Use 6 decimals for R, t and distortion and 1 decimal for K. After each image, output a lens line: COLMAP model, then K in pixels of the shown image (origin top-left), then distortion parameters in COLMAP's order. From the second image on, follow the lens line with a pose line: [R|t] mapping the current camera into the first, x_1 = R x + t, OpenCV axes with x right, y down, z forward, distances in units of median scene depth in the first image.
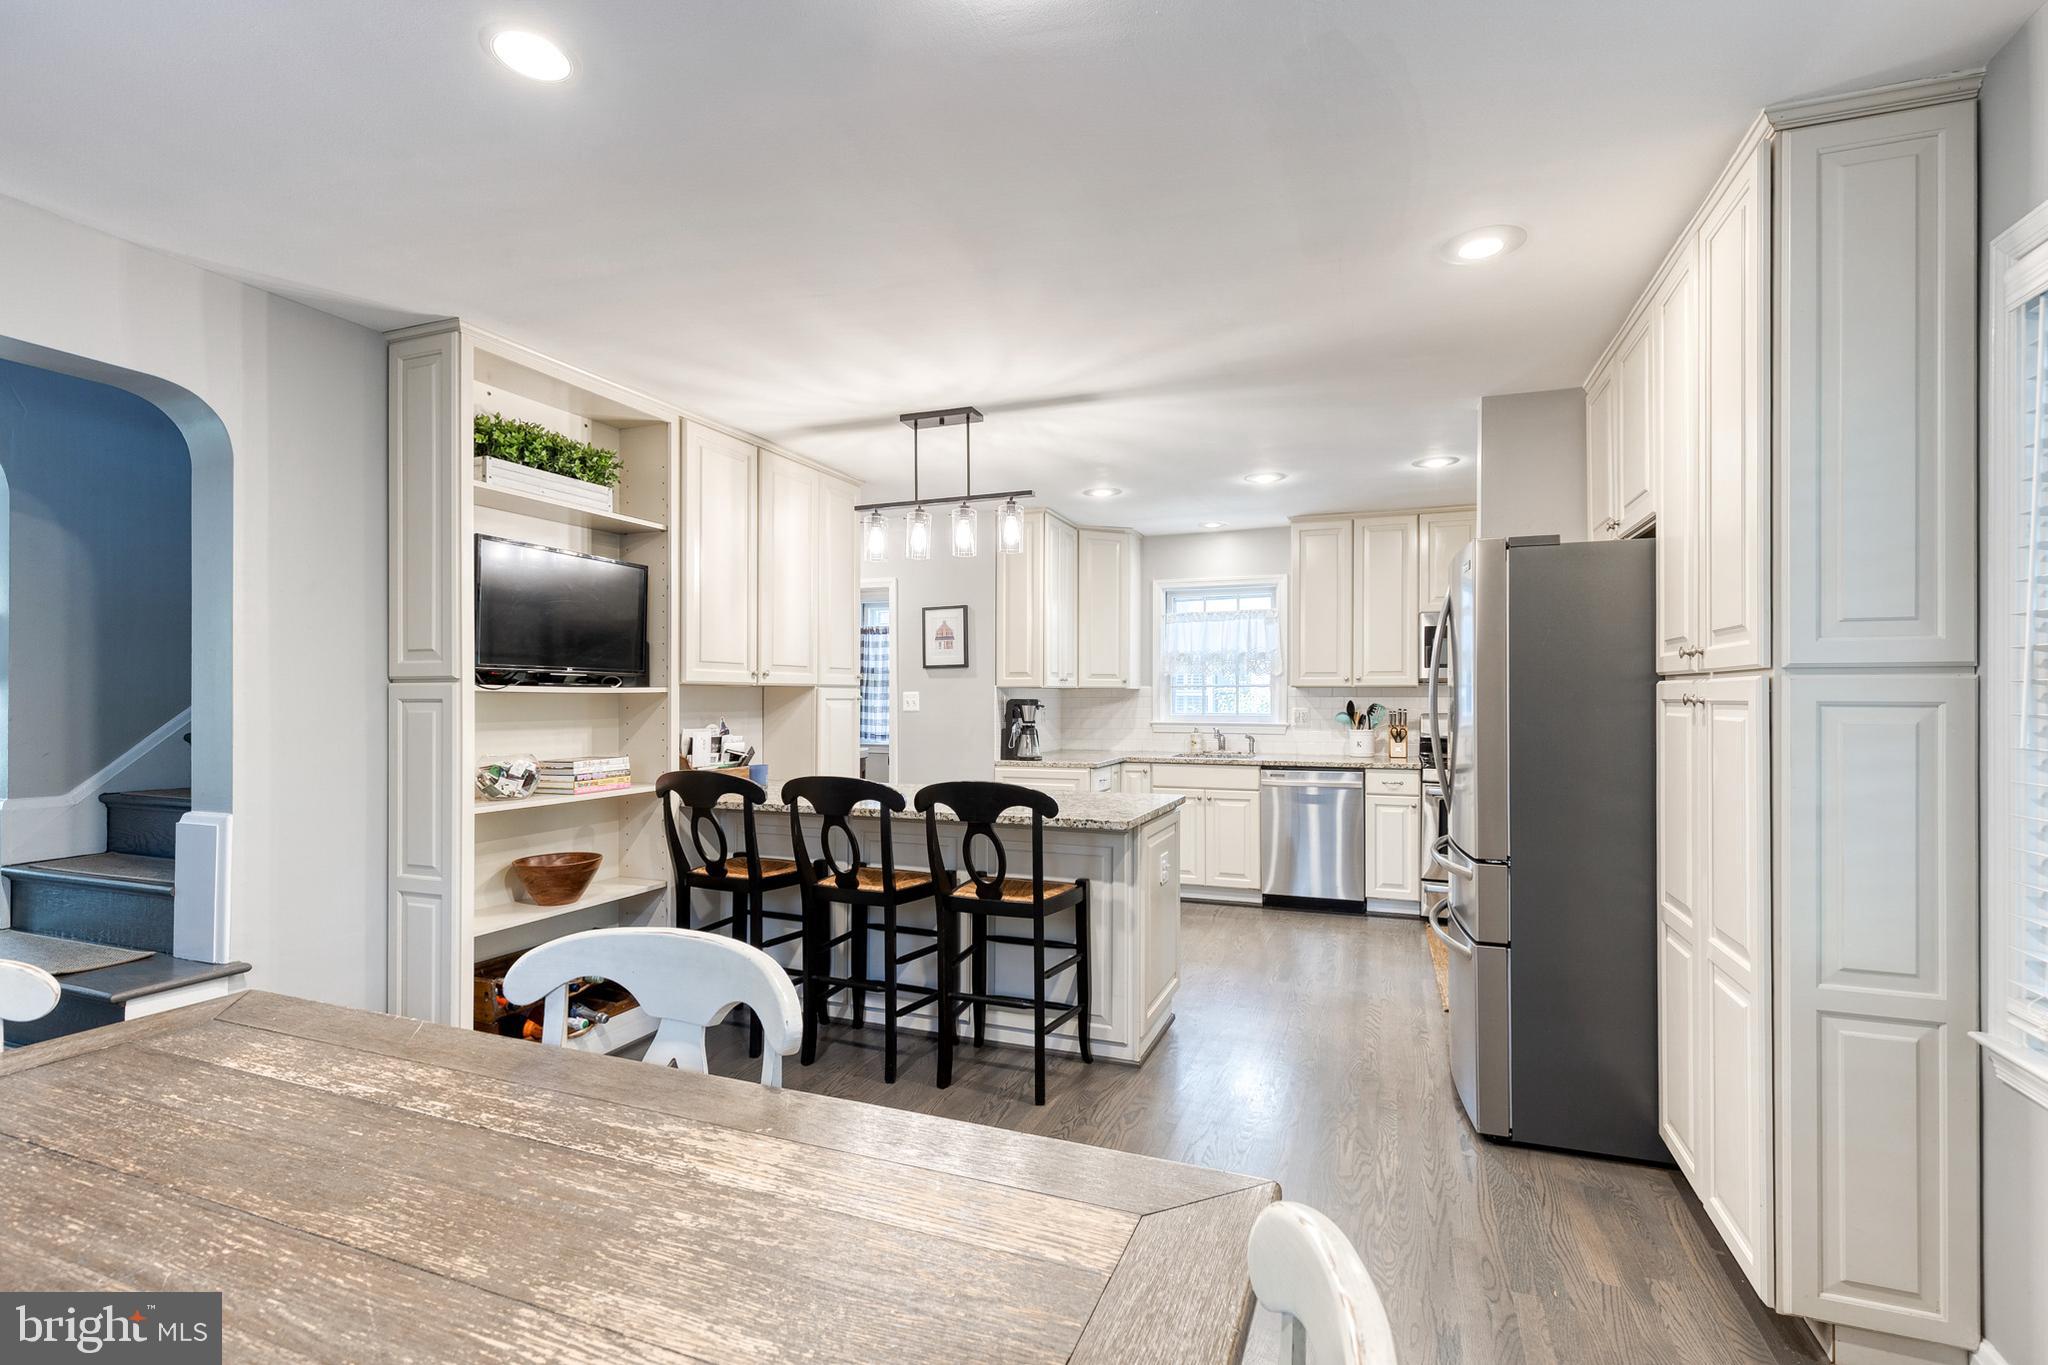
lens RADIAL K [[926.0, 0, 1044.2], [0, 926.0, 691.3], [0, 0, 1]] dist [0.011065, -0.001503]
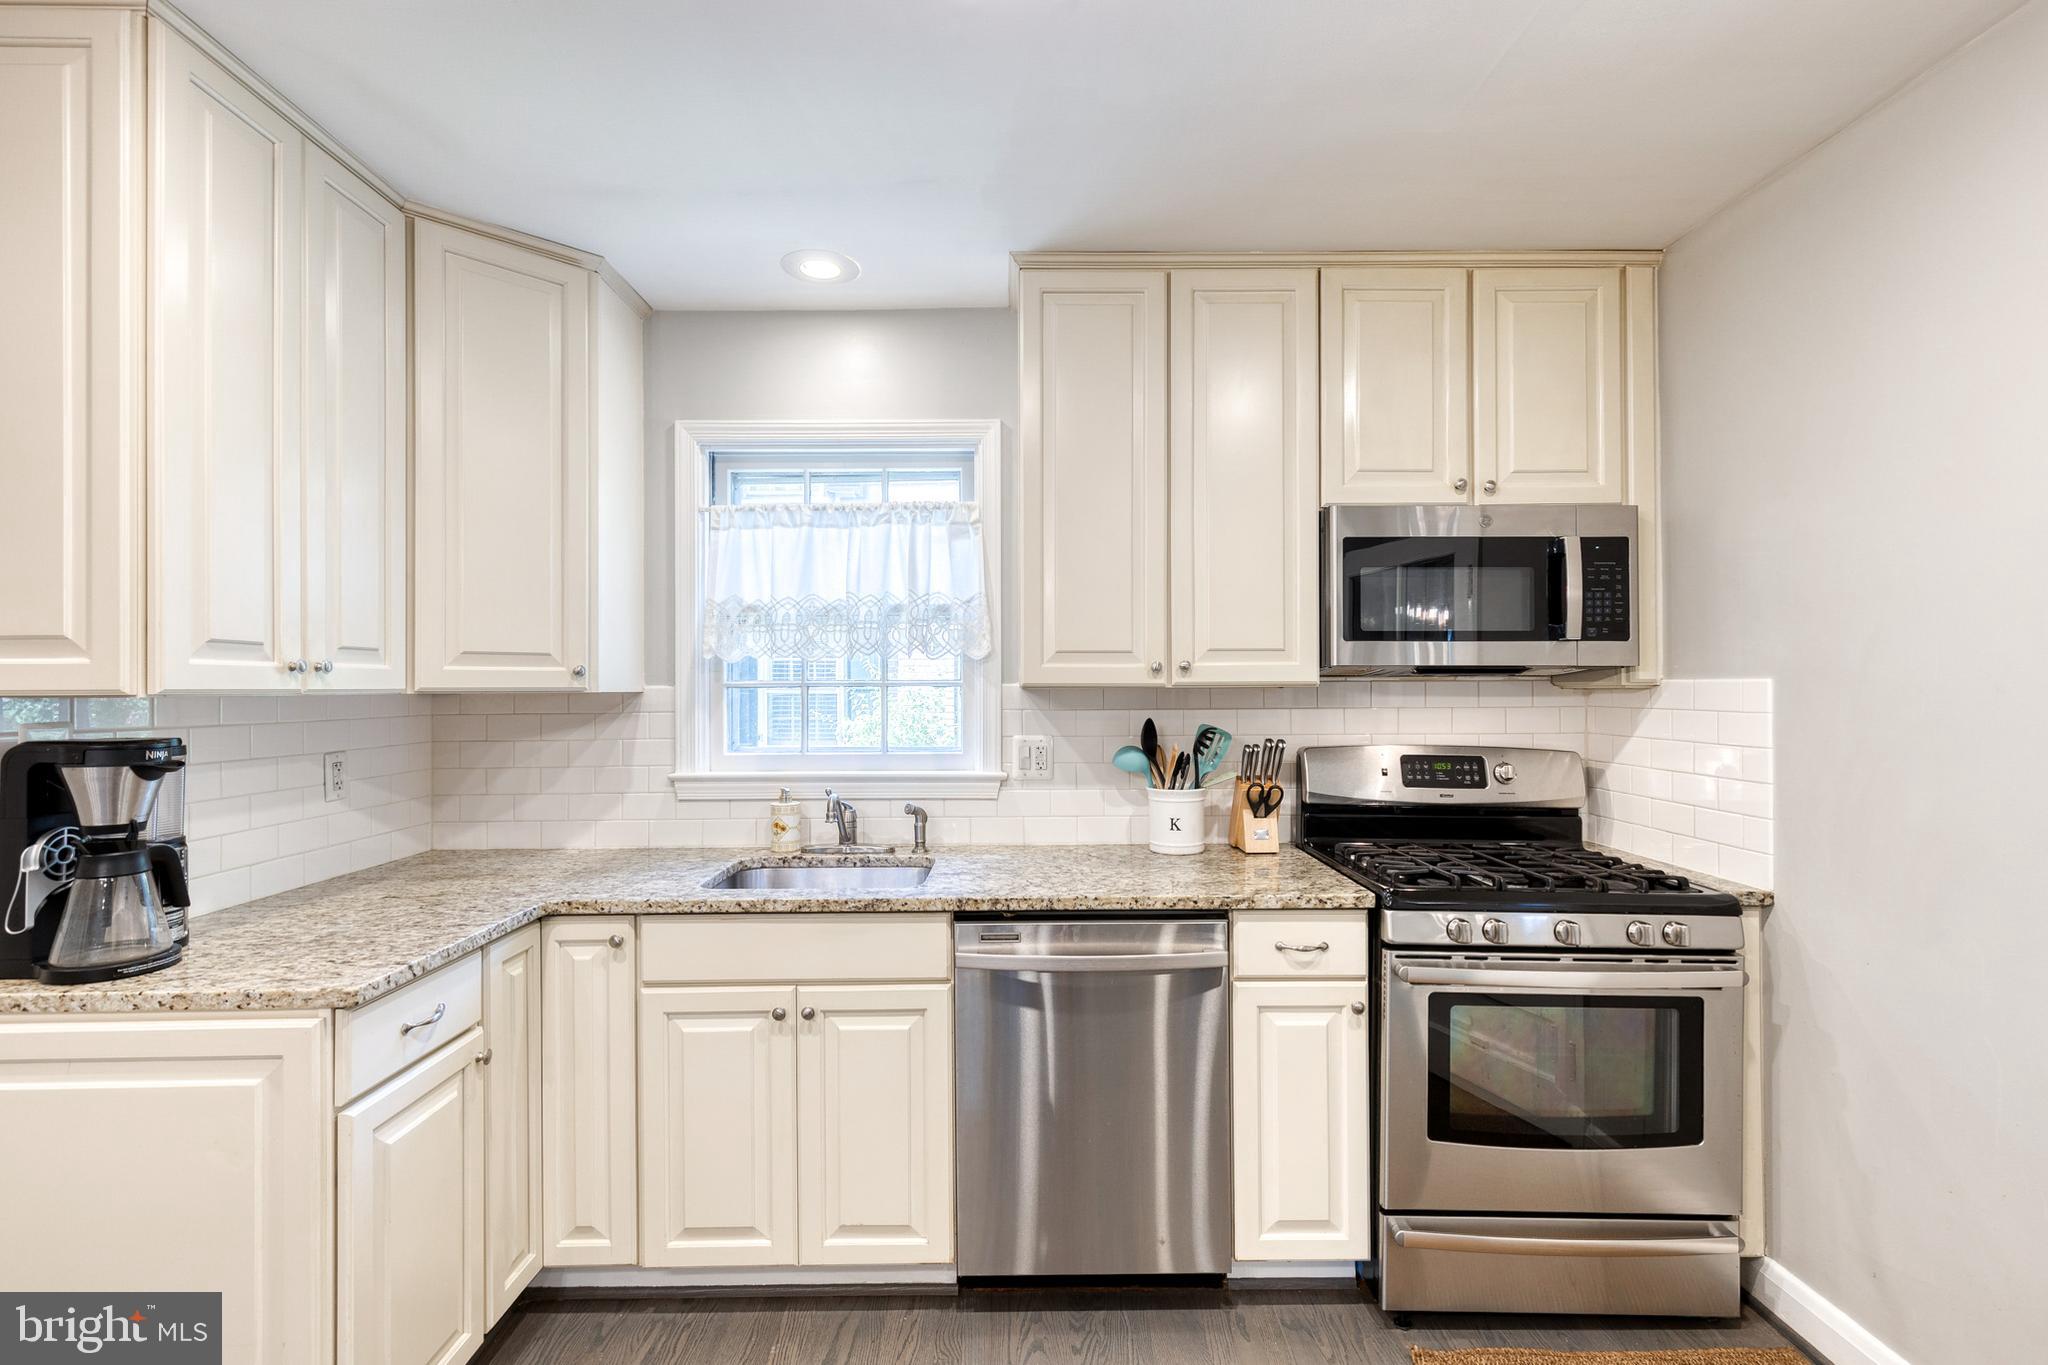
lens RADIAL K [[926.0, 0, 1023.5], [0, 926.0, 682.0], [0, 0, 1]] dist [0.011065, -0.001503]
pose [[0.933707, -0.001662, 0.358034, 0.131454], [0.002253, 0.999997, -0.001232, -0.007022], [-0.358030, 0.001957, 0.933708, 0.658281]]
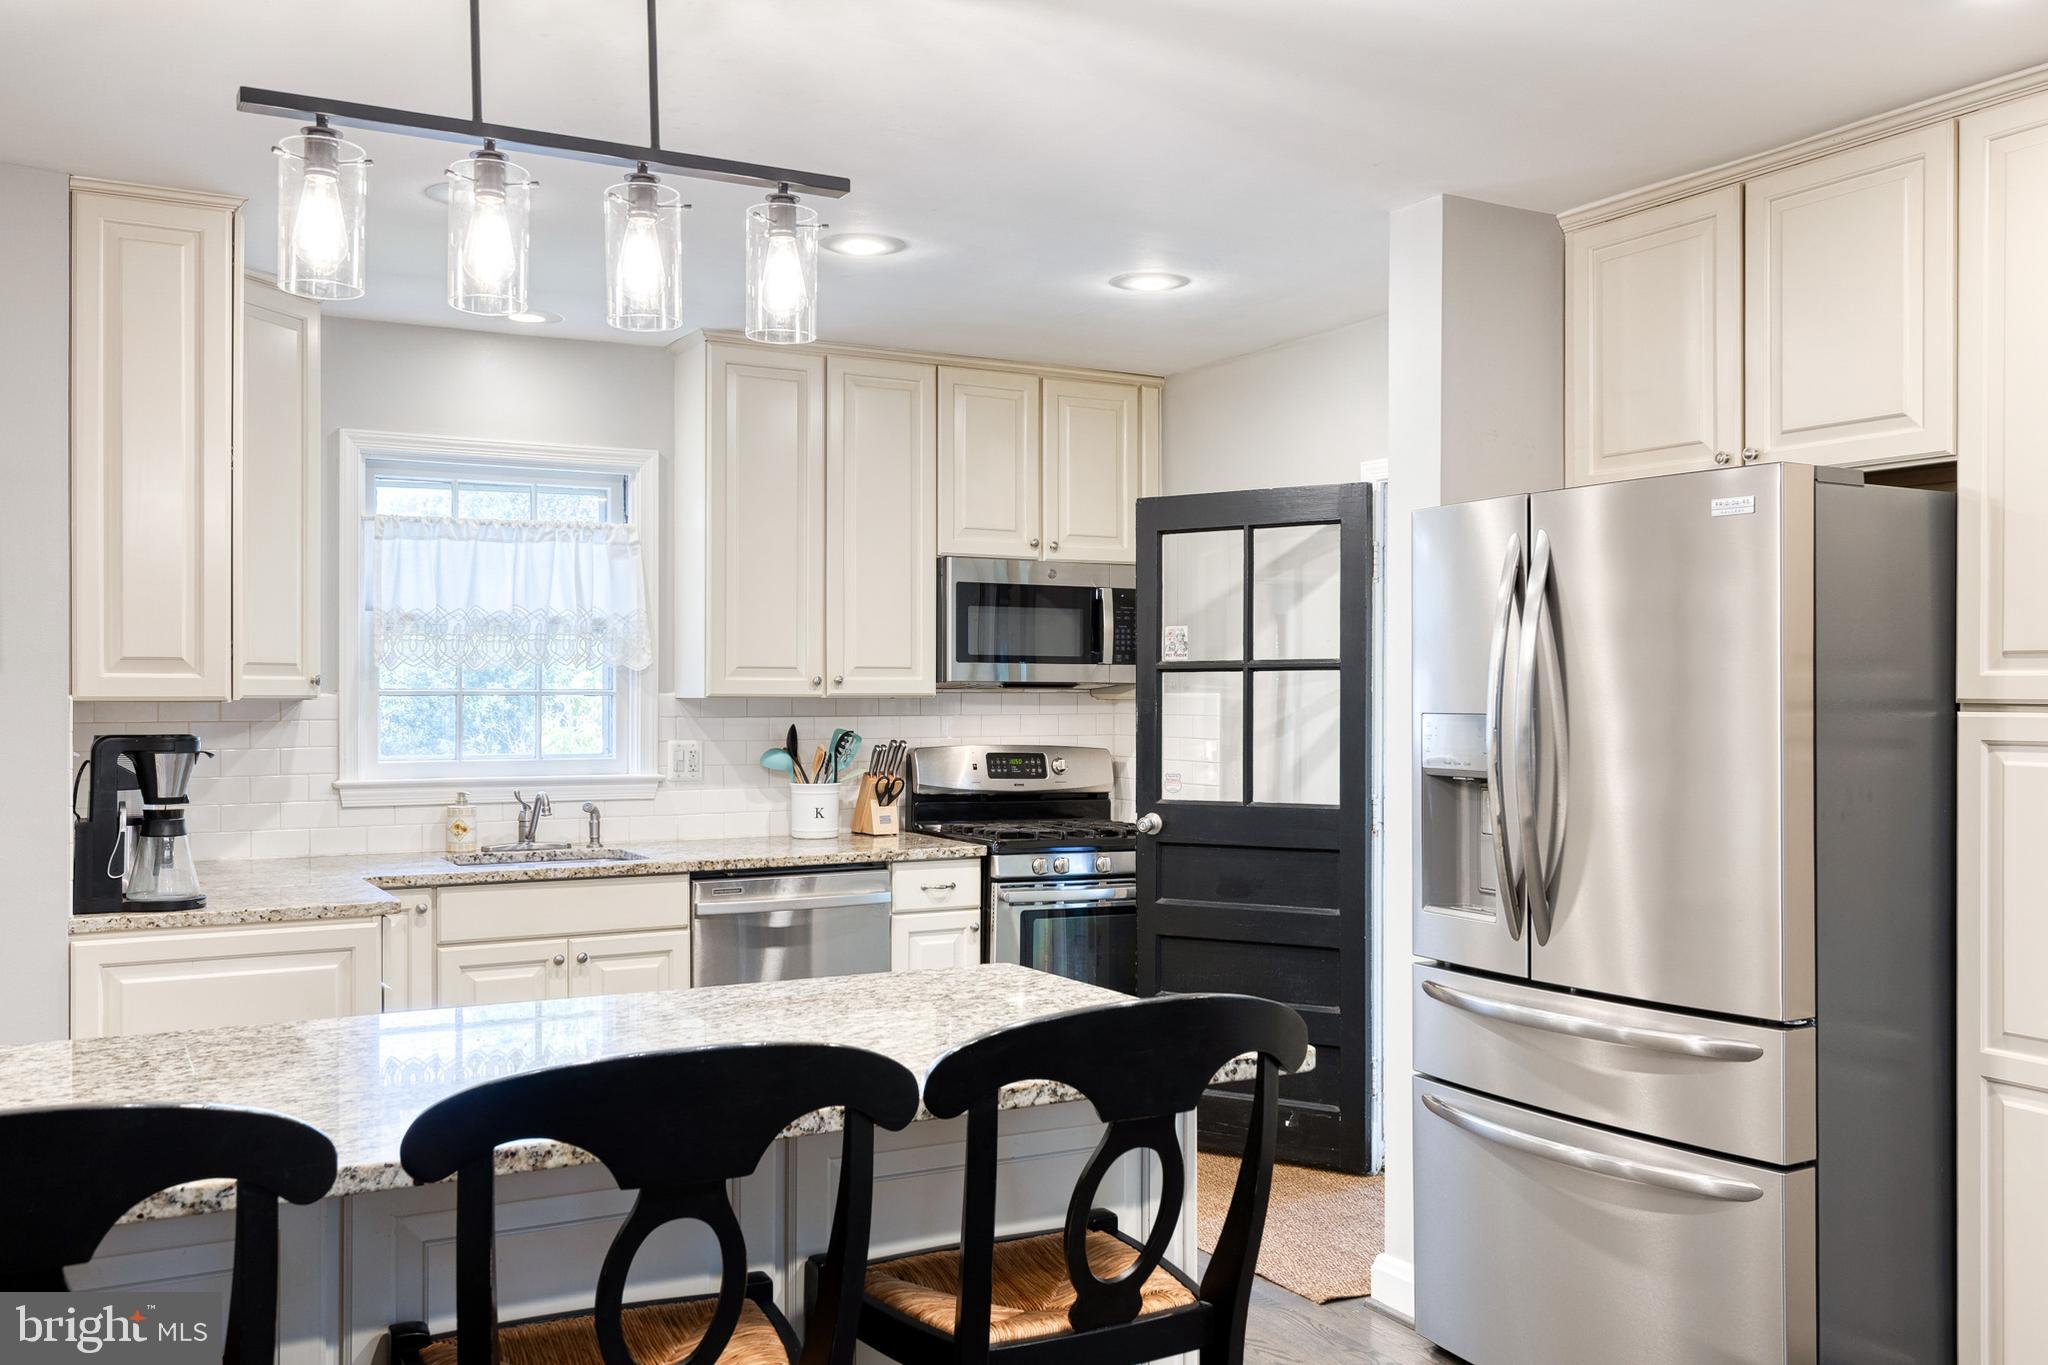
lens RADIAL K [[1766.6, 0, 1052.8], [0, 1766.6, 691.4], [0, 0, 1]] dist [0.002395, 0.014058]
pose [[0.635262, 0.002020, 0.772294, -0.320271], [-0.005720, 0.999981, 0.002090, -0.010994], [-0.772275, -0.005745, 0.635262, 0.316745]]
